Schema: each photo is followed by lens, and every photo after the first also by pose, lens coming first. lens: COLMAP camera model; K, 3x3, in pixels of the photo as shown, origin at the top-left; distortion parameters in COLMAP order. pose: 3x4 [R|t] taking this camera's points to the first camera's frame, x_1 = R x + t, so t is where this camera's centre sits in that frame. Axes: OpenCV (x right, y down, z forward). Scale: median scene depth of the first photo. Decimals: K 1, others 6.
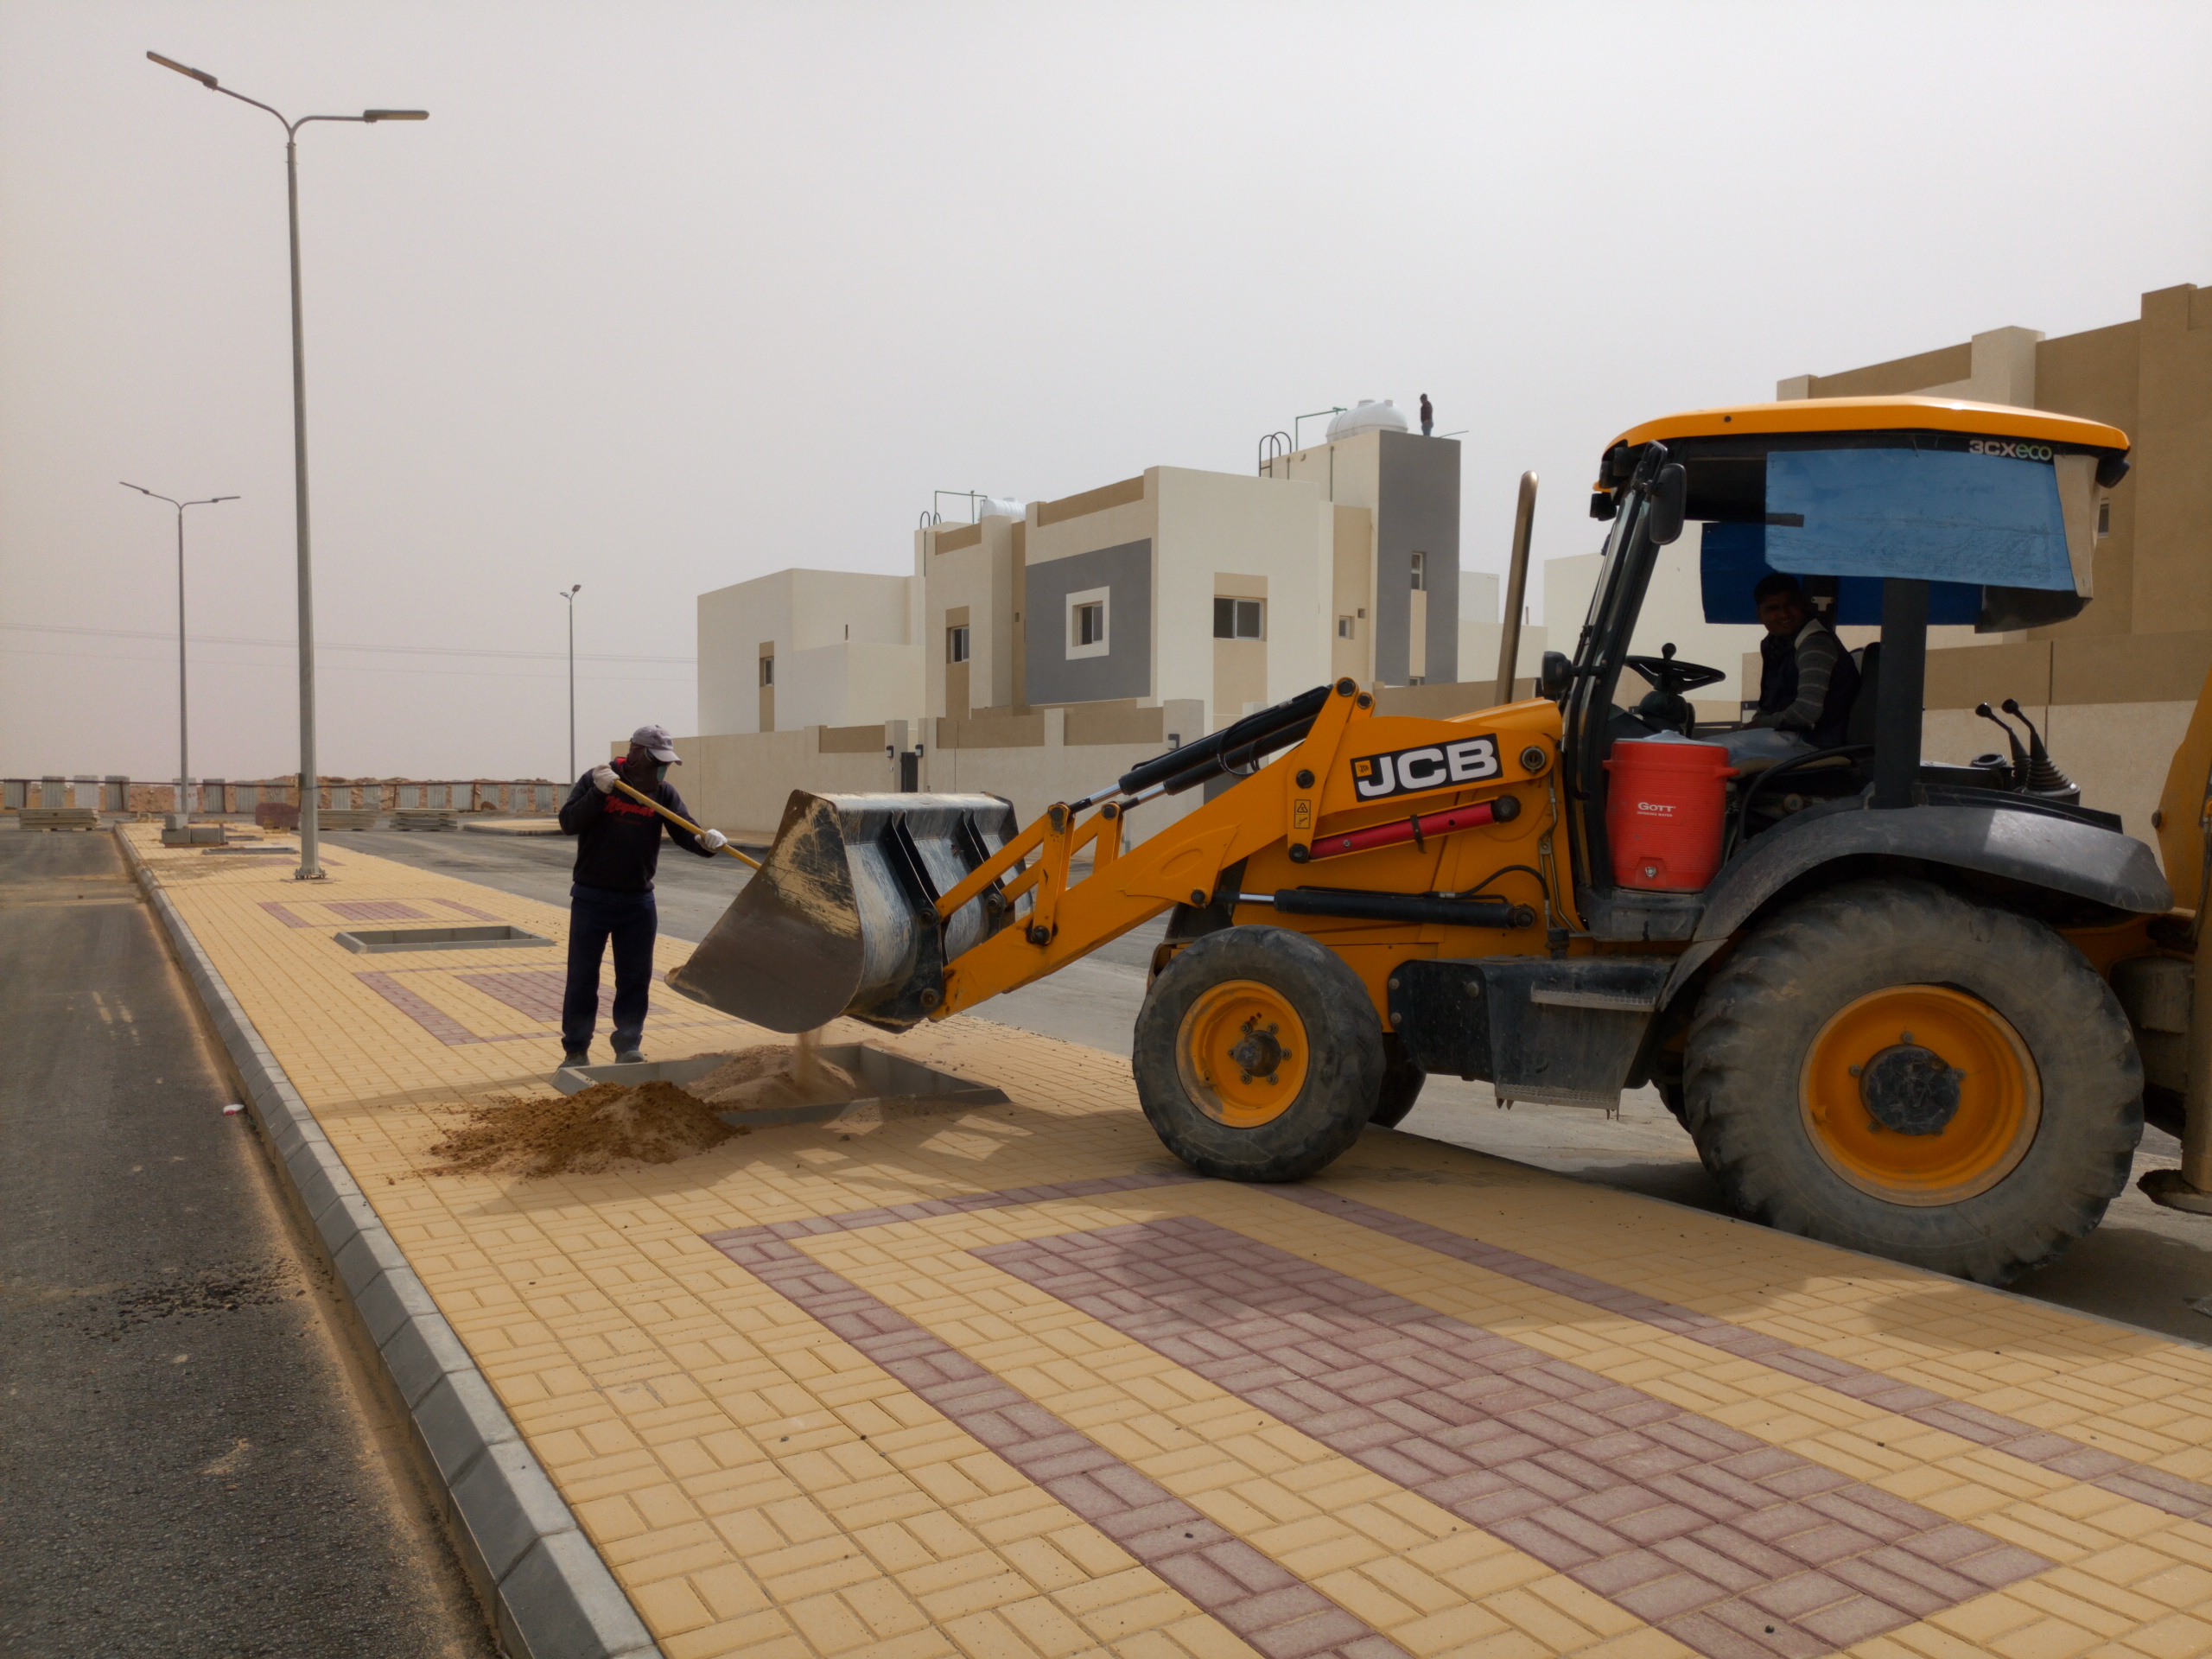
lens RADIAL K [[1696.1, 0, 1098.4], [0, 1696.1, 914.1], [0, 0, 1]] dist [0.019723, -0.006963]
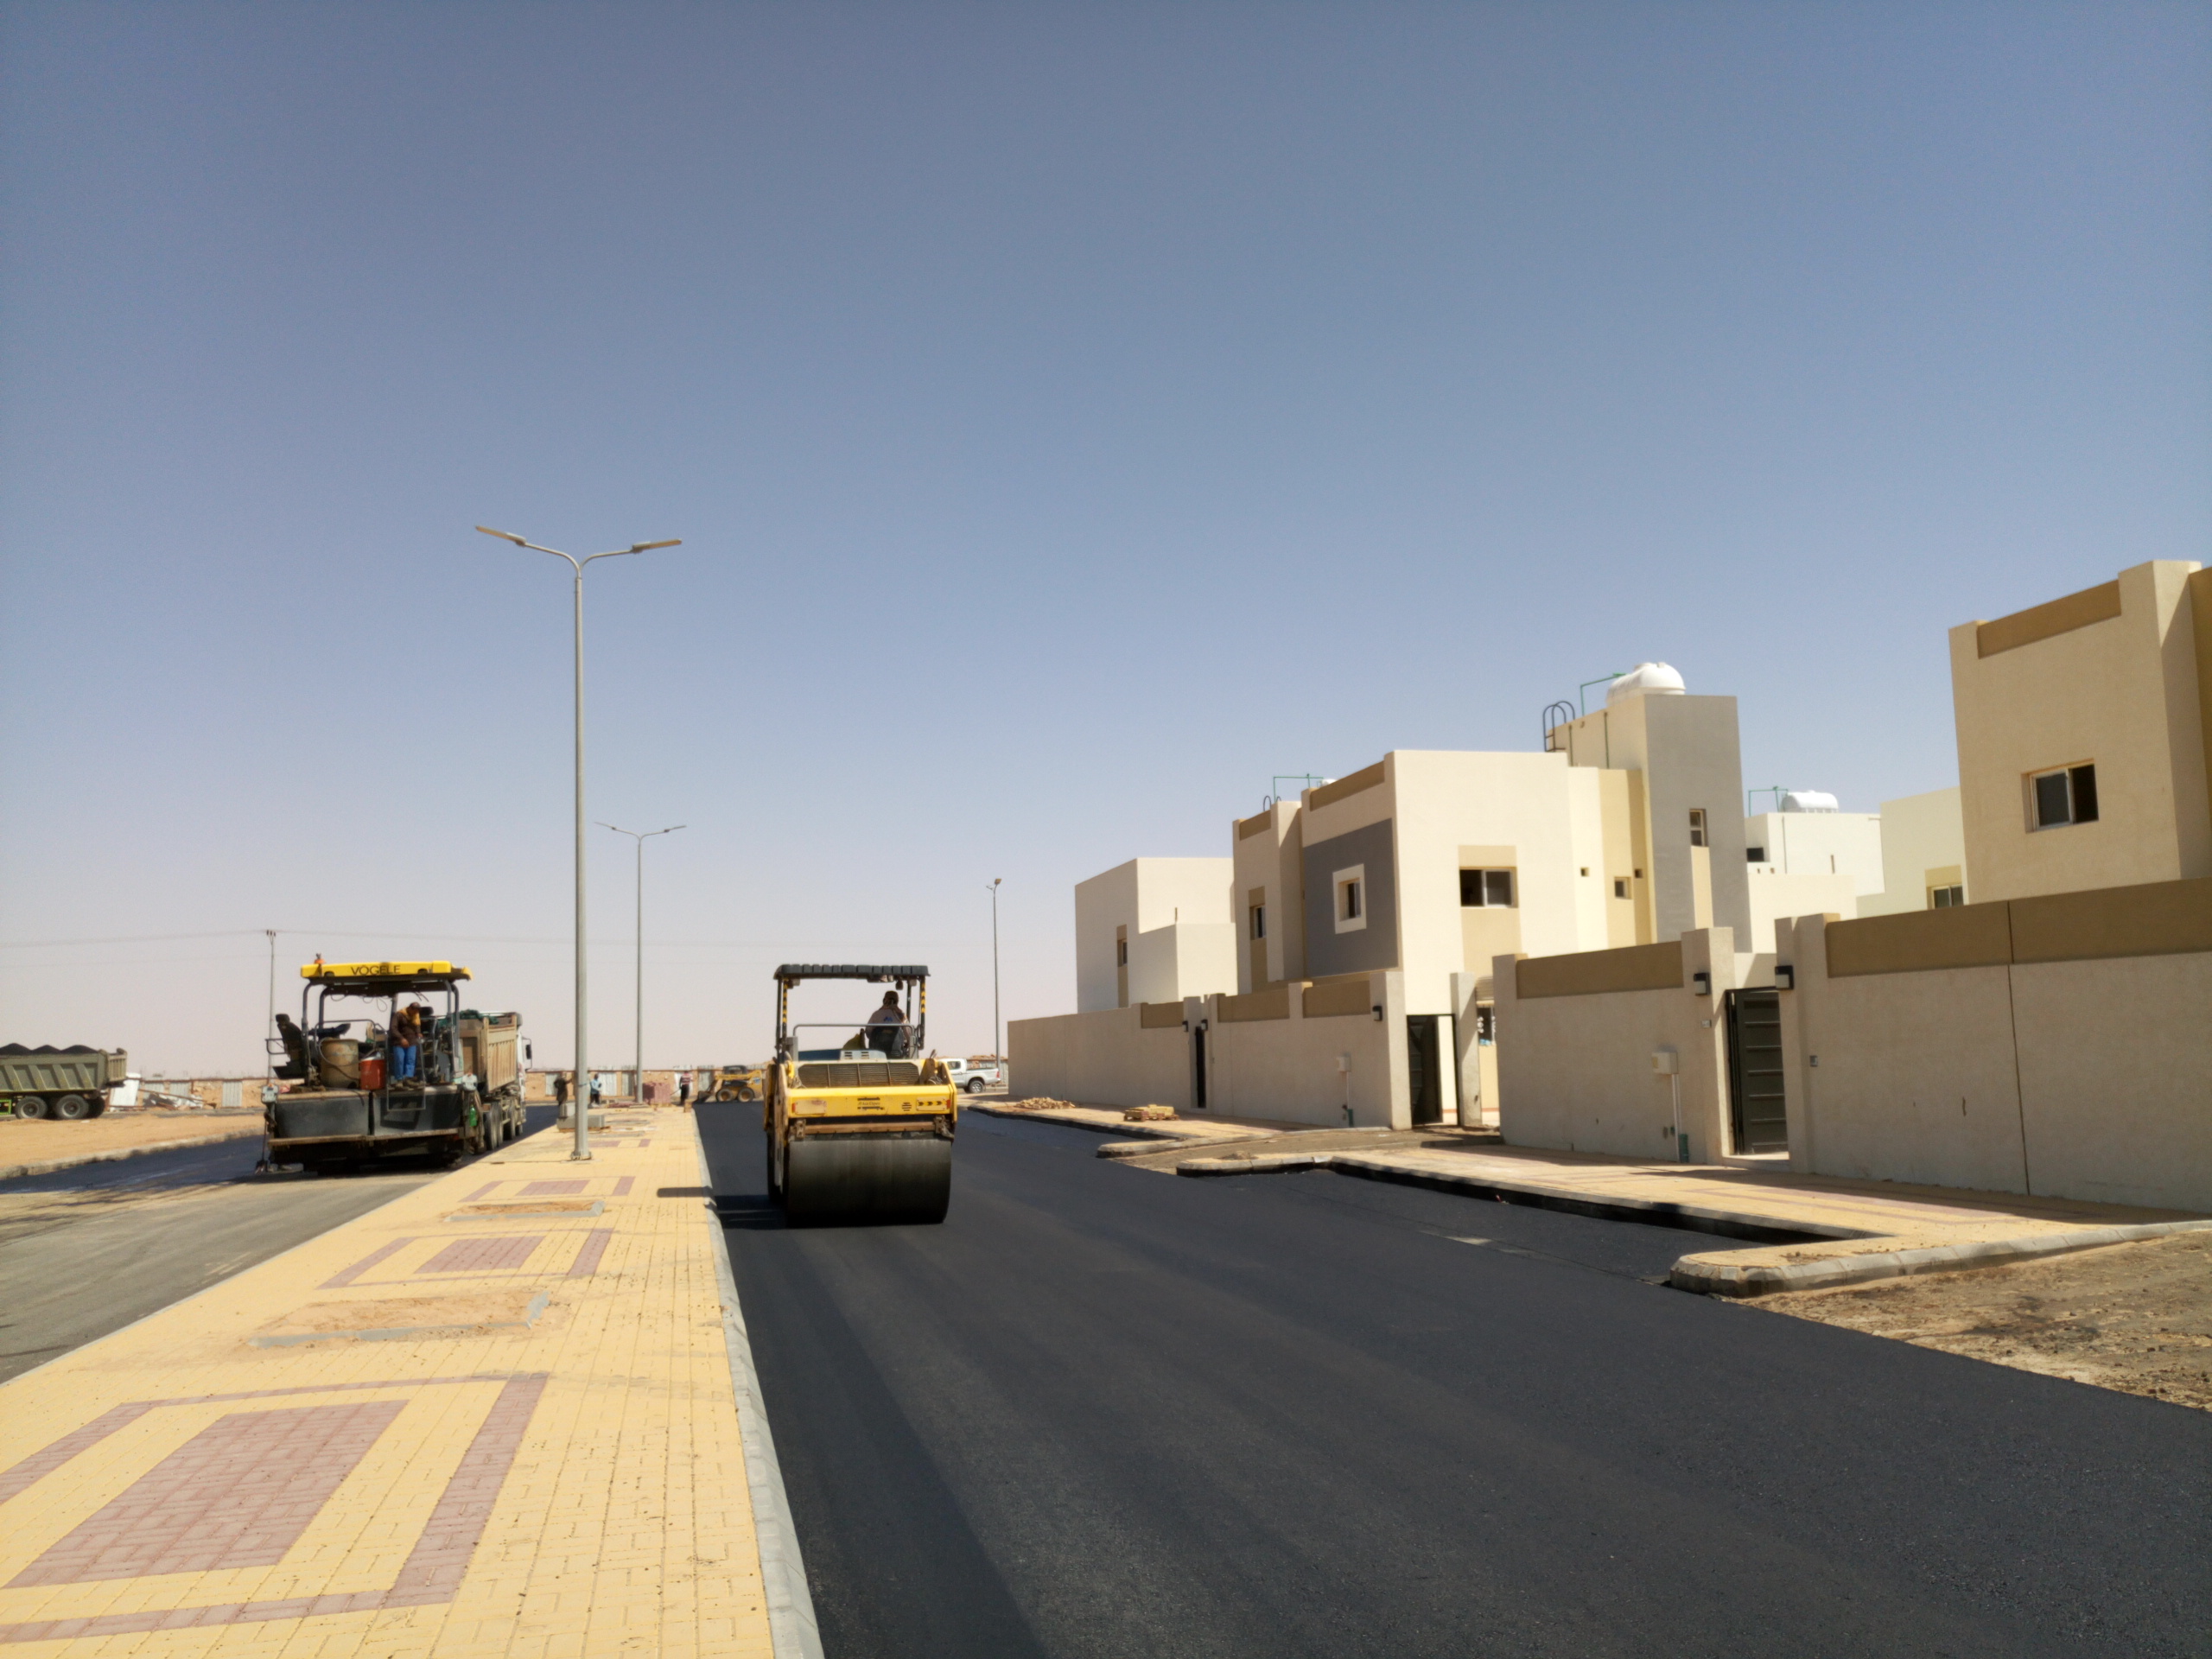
lens RADIAL K [[1696.1, 0, 1130.8], [0, 1696.1, 907.7], [0, 0, 1]] dist [0.019723, -0.006963]
pose [[0.961882, -0.052557, -0.268368, 0.135321], [0.009790, 0.987347, -0.158272, -0.001294], [0.273291, 0.149612, 0.950225, -0.030374]]
